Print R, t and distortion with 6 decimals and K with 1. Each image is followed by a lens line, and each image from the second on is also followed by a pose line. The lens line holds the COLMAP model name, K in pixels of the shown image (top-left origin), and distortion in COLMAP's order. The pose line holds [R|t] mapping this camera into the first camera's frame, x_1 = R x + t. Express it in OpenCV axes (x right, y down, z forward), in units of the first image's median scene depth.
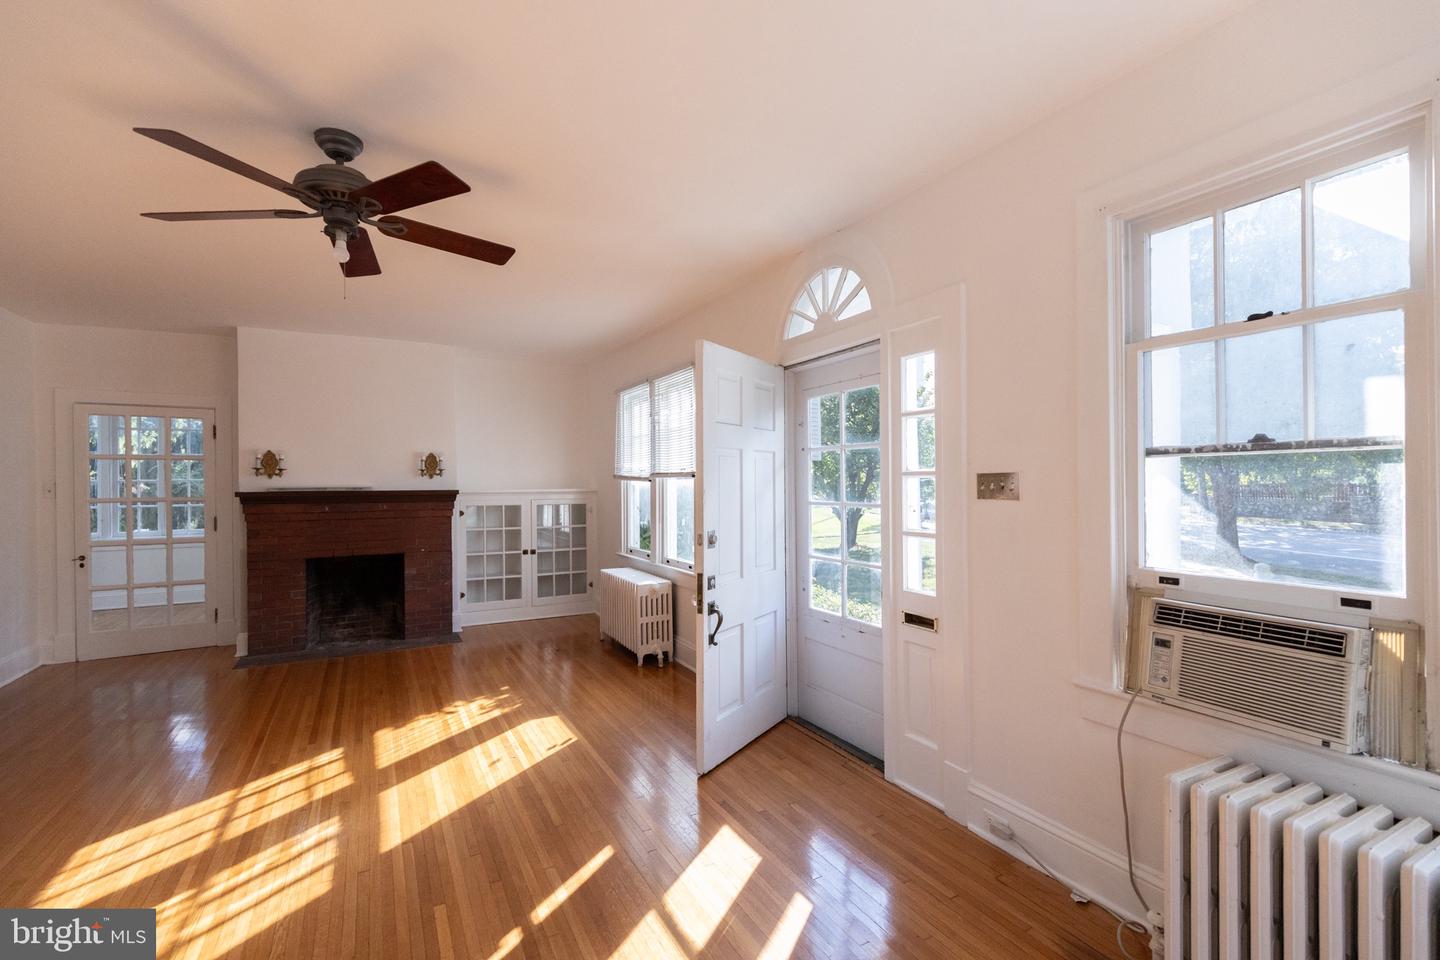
lens RADIAL K [[645.8, 0, 720.9], [0, 645.8, 483.3], [0, 0, 1]] dist [0.002485, 0.000701]
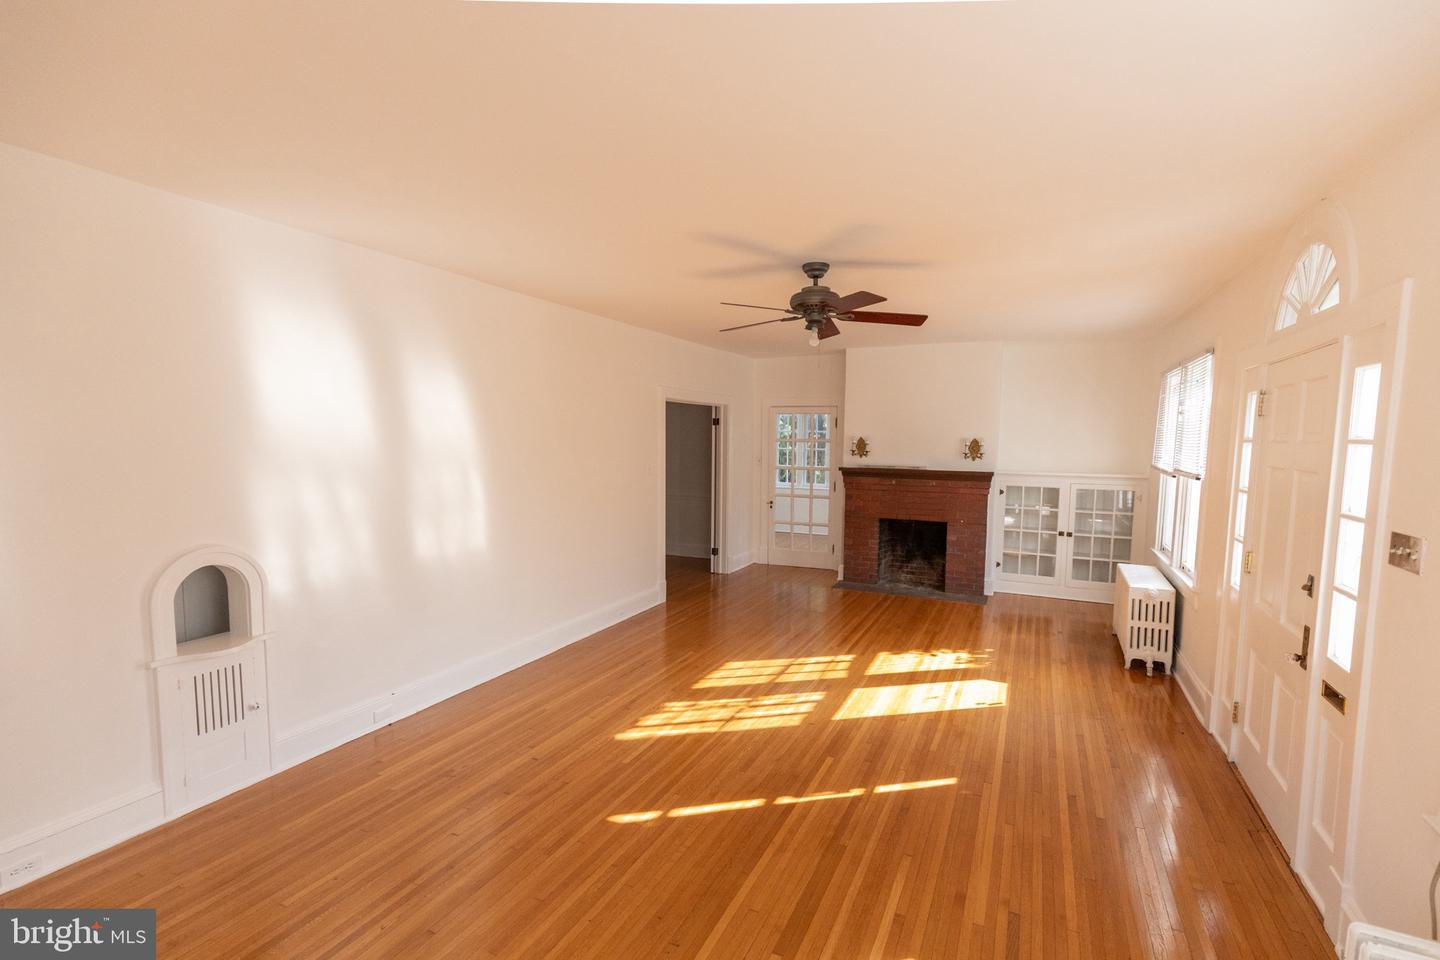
lens RADIAL K [[645.8, 0, 720.9], [0, 645.8, 483.3], [0, 0, 1]] dist [0.002485, 0.000701]
pose [[0.579389, 0.070889, -0.811963, 0.280460], [-0.012756, 0.996877, 0.077931, -0.062020], [0.814951, -0.034795, 0.578484, -0.053406]]
